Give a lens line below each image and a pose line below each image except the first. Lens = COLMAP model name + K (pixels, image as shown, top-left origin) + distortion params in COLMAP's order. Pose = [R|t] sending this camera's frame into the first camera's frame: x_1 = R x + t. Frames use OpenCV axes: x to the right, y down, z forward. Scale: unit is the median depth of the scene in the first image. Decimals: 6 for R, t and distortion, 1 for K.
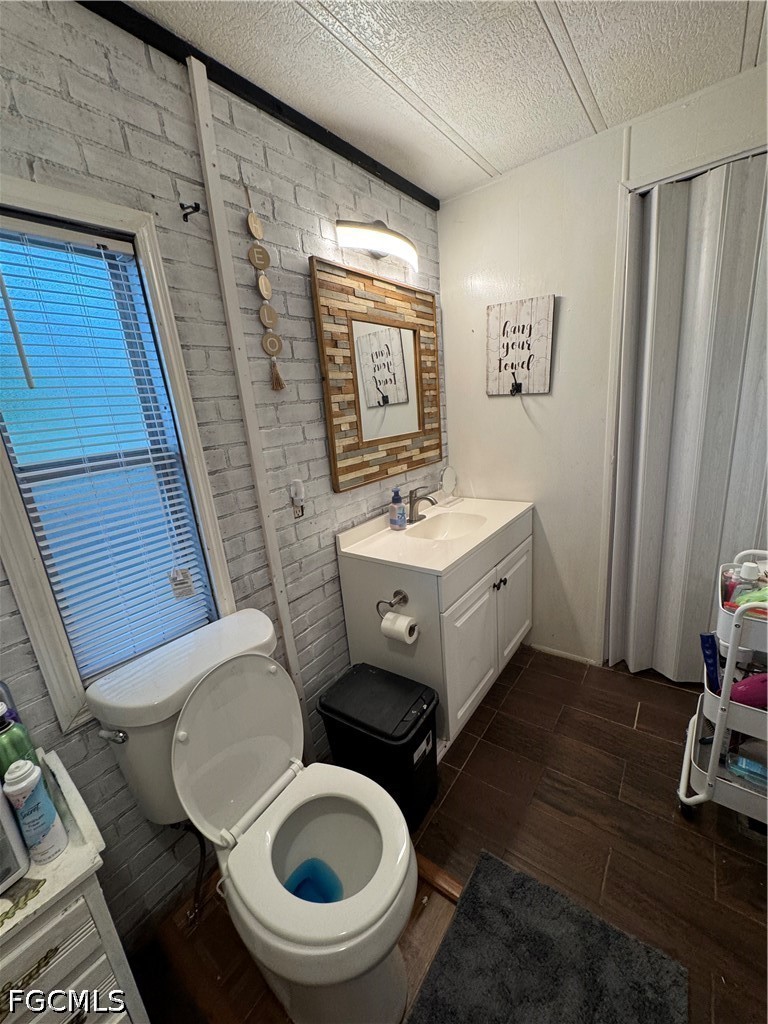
lens RADIAL K [[407.0, 0, 384.3], [0, 407.0, 510.8], [0, 0, 1]] dist [-0.000764, -0.000184]
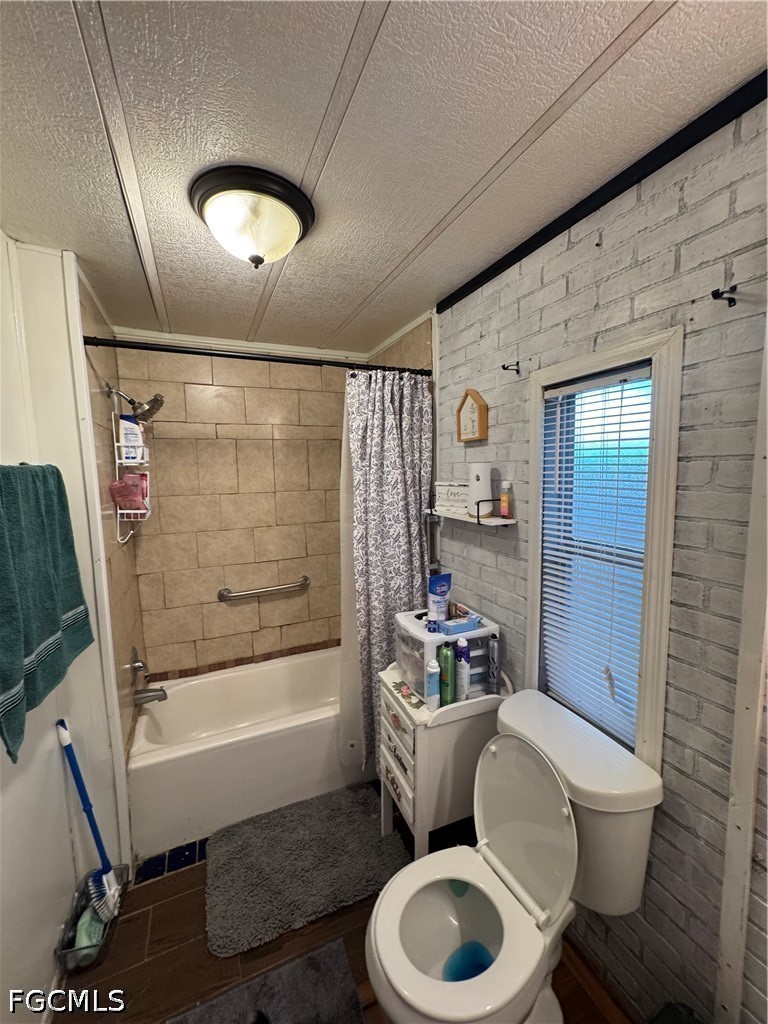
lens RADIAL K [[407.0, 0, 382.3], [0, 407.0, 511.2], [0, 0, 1]] dist [-0.000764, -0.000184]
pose [[-0.482967, 0.190068, -0.854761, 0.563261], [-0.164767, 0.938994, 0.301897, -0.442932], [0.859997, 0.286643, -0.422187, 0.824564]]
